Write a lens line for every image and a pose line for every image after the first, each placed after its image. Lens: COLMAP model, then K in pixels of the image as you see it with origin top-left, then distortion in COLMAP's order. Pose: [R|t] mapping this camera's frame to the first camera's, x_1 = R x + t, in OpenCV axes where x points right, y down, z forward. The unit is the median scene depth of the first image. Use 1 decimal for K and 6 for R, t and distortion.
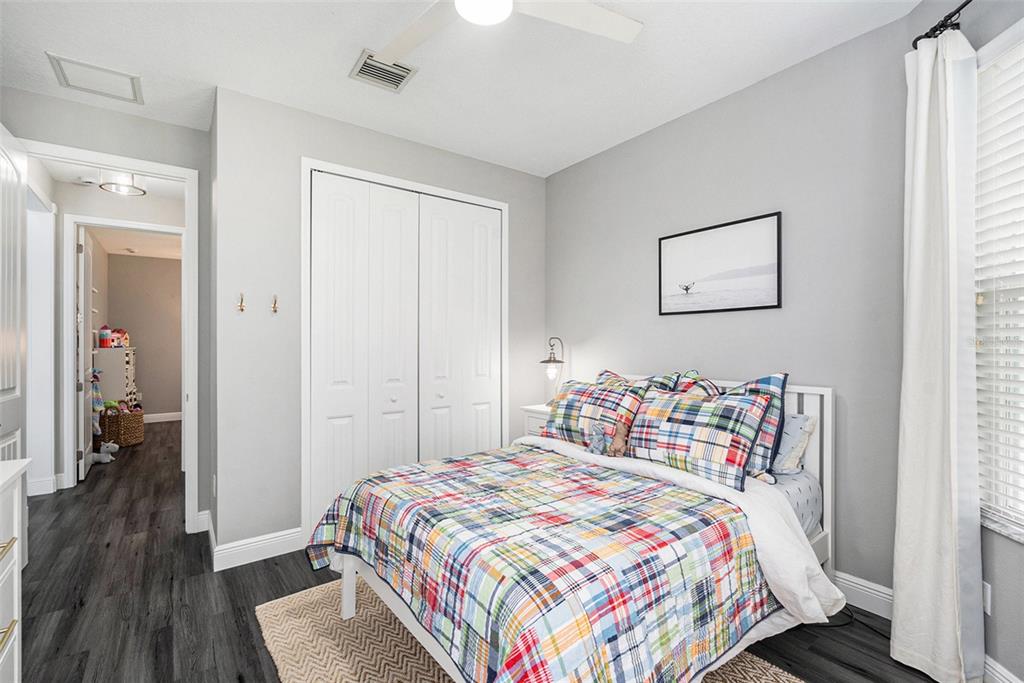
lens RADIAL K [[453.7, 0, 510.3], [0, 453.7, 338.9], [0, 0, 1]] dist [-0.002655, -0.000208]
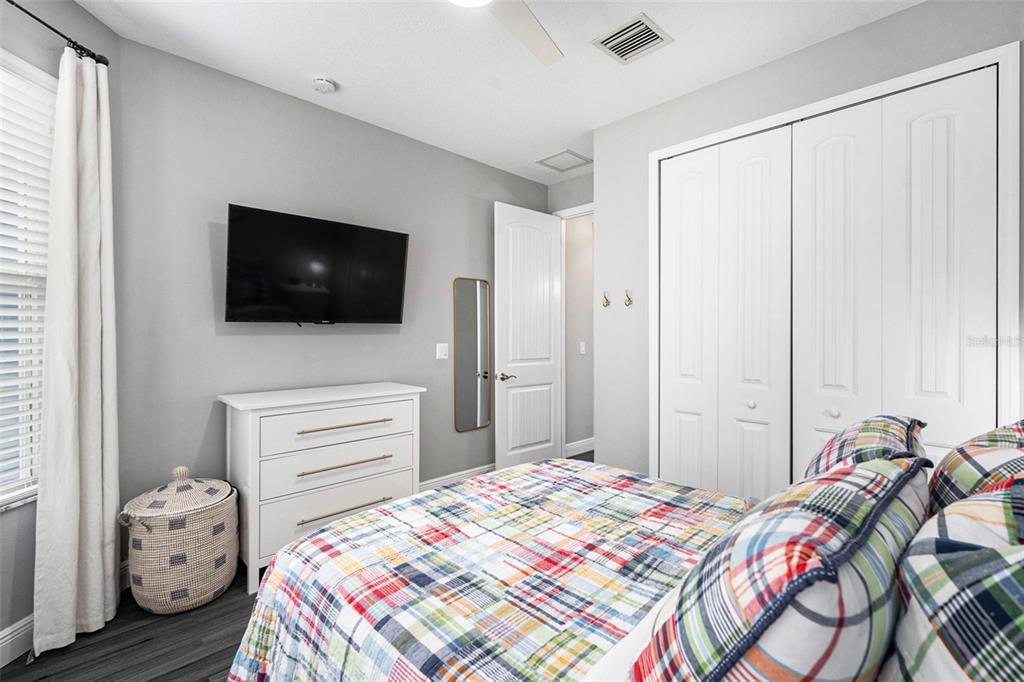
lens RADIAL K [[463.5, 0, 525.9], [0, 463.5, 331.8], [0, 0, 1]] dist [-0.008676, -0.000188]
pose [[0.136472, -0.001079, -0.990643, 0.794180], [0.005554, 0.999985, -0.000324, 0.007384], [0.990628, -0.005458, 0.136476, 0.835418]]
